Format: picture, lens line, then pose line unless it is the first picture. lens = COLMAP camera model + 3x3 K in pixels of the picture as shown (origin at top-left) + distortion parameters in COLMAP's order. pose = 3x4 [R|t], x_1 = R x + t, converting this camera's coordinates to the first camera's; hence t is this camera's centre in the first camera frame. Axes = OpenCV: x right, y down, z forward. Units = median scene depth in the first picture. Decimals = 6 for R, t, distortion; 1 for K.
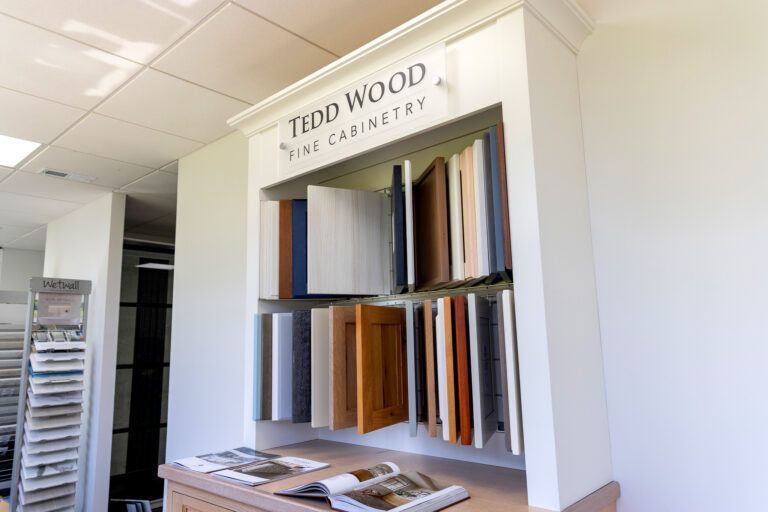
lens RADIAL K [[527.3, 0, 389.8], [0, 527.3, 253.2], [0, 0, 1]] dist [0.023944, -0.004247]
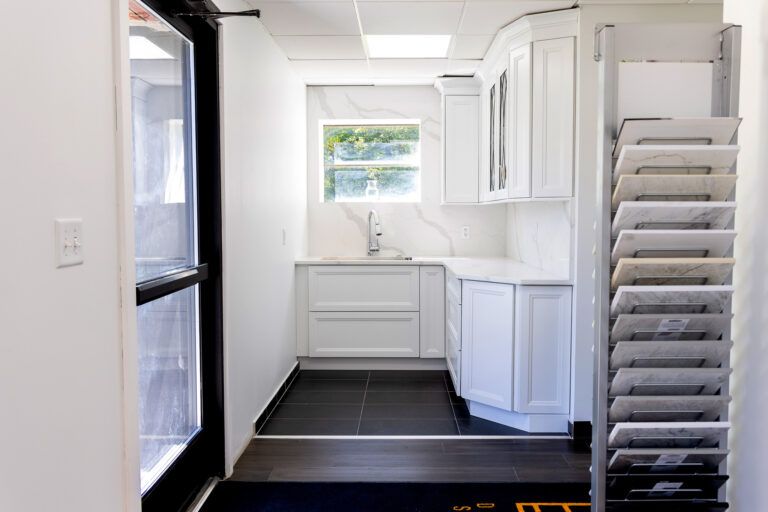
lens RADIAL K [[563.5, 0, 383.5], [0, 563.5, 254.0], [0, 0, 1]] dist [-0.002227, 0.002783]
pose [[0.657418, 0.073109, -0.749971, -1.388789], [0.105298, 0.976603, 0.187506, 0.319021], [0.746133, -0.202240, 0.634338, 1.576544]]
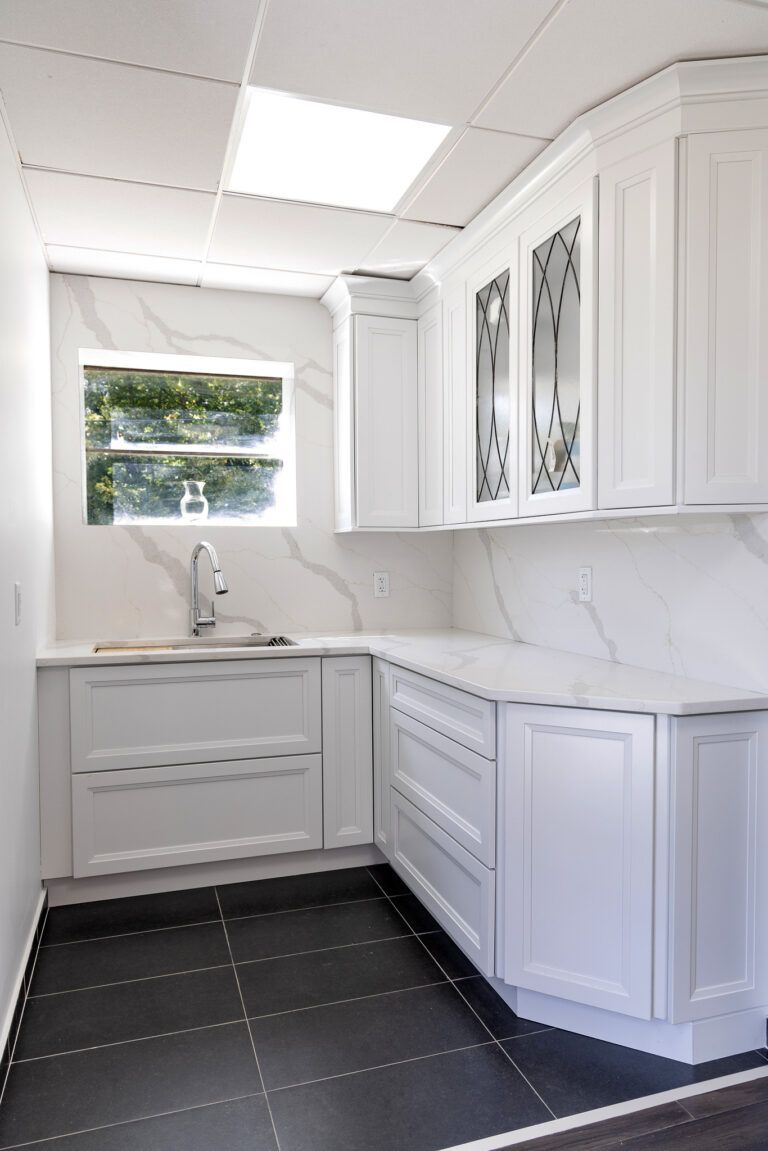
lens RADIAL K [[771.5, 0, 383.3], [0, 771.5, 589.9], [0, 0, 1]] dist [0.004158, -0.001197]
pose [[0.863638, 0.039721, -0.502546, -1.795169], [0.065601, 0.979559, 0.190161, 0.364947], [0.499827, -0.197198, 0.843378, 1.775179]]
